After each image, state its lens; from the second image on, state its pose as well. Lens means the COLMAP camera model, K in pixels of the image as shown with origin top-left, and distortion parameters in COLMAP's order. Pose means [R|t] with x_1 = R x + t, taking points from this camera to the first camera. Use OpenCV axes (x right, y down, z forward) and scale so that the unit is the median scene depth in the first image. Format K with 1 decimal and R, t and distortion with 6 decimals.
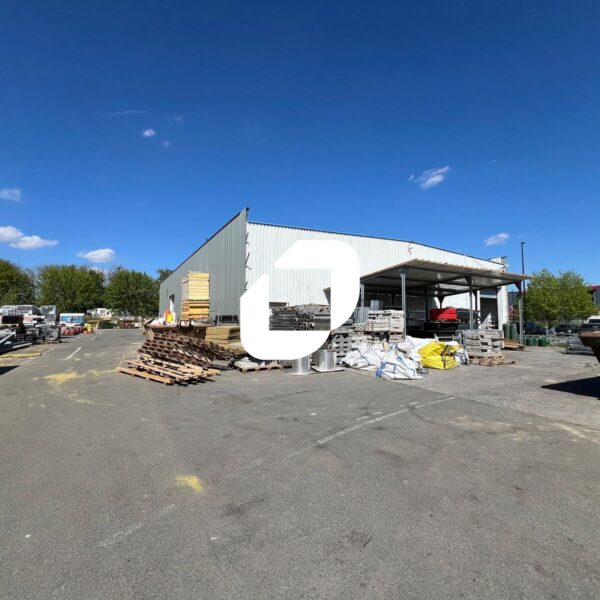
lens RADIAL K [[319.5, 0, 298.1], [0, 319.5, 301.1], [0, 0, 1]] dist [-0.005940, 0.001265]
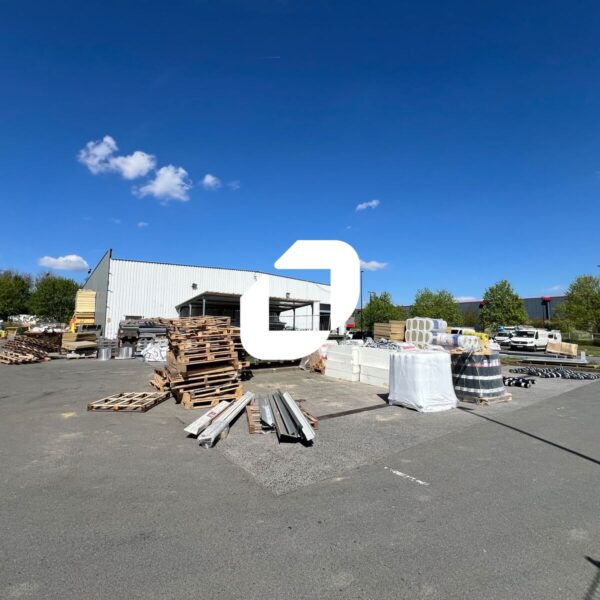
lens RADIAL K [[319.5, 0, 301.8], [0, 319.5, 299.2], [0, 0, 1]] dist [-0.005940, 0.001265]
pose [[0.990093, 0.018799, 0.139148, 0.115562], [-0.014649, 0.999419, -0.030789, -0.009041], [-0.139646, 0.028445, 0.989793, -0.121909]]
